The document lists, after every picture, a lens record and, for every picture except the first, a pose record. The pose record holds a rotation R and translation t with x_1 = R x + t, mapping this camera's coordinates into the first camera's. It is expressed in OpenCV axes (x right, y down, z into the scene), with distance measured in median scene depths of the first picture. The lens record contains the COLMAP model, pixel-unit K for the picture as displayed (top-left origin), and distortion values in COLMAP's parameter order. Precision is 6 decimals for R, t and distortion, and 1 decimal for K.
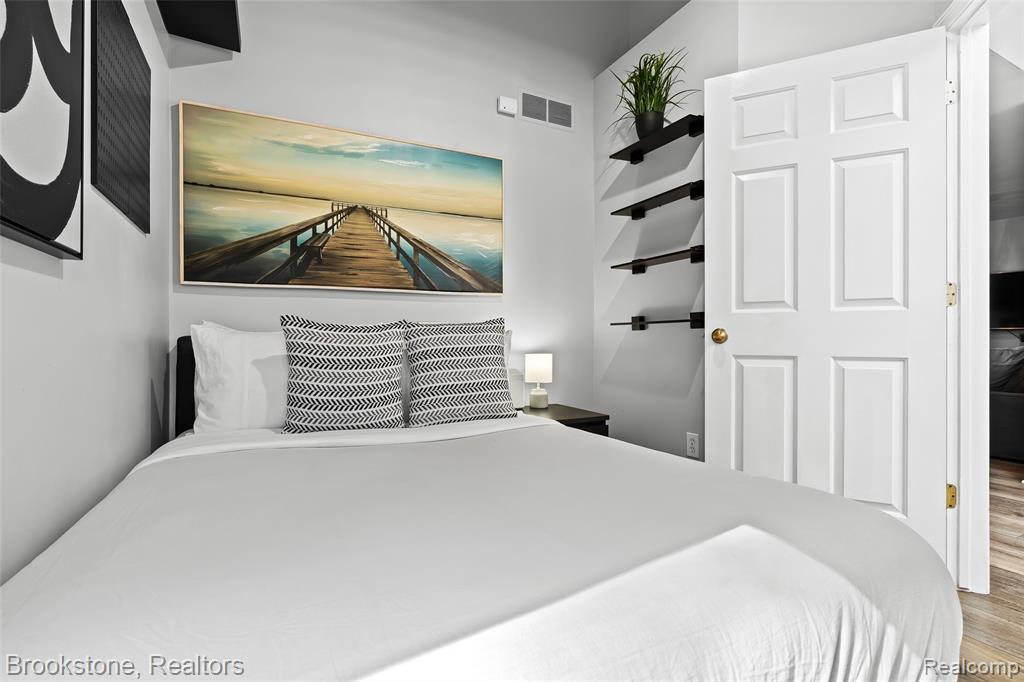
lens RADIAL K [[465.1, 0, 515.7], [0, 465.1, 340.6], [0, 0, 1]] dist [-0.009890, 0.002801]
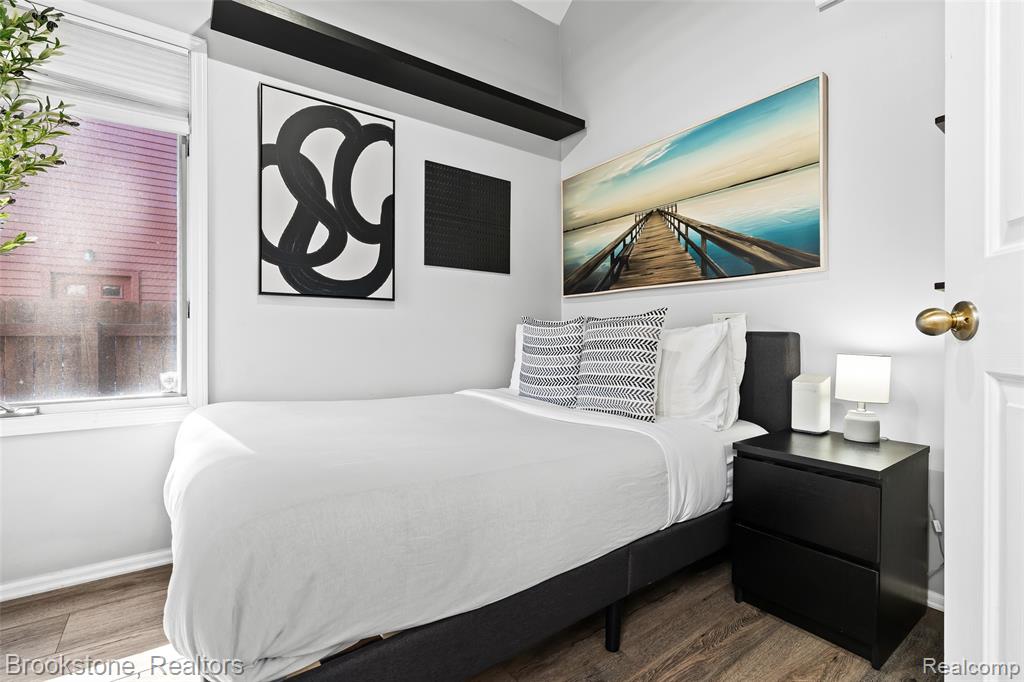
lens RADIAL K [[465.1, 0, 516.9], [0, 465.1, 335.9], [0, 0, 1]] dist [-0.009890, 0.002801]
pose [[0.168517, 0.002114, -0.985697, 0.684754], [-0.003375, 0.999993, 0.001568, 0.003424], [0.985693, 0.003062, 0.168523, 0.506878]]
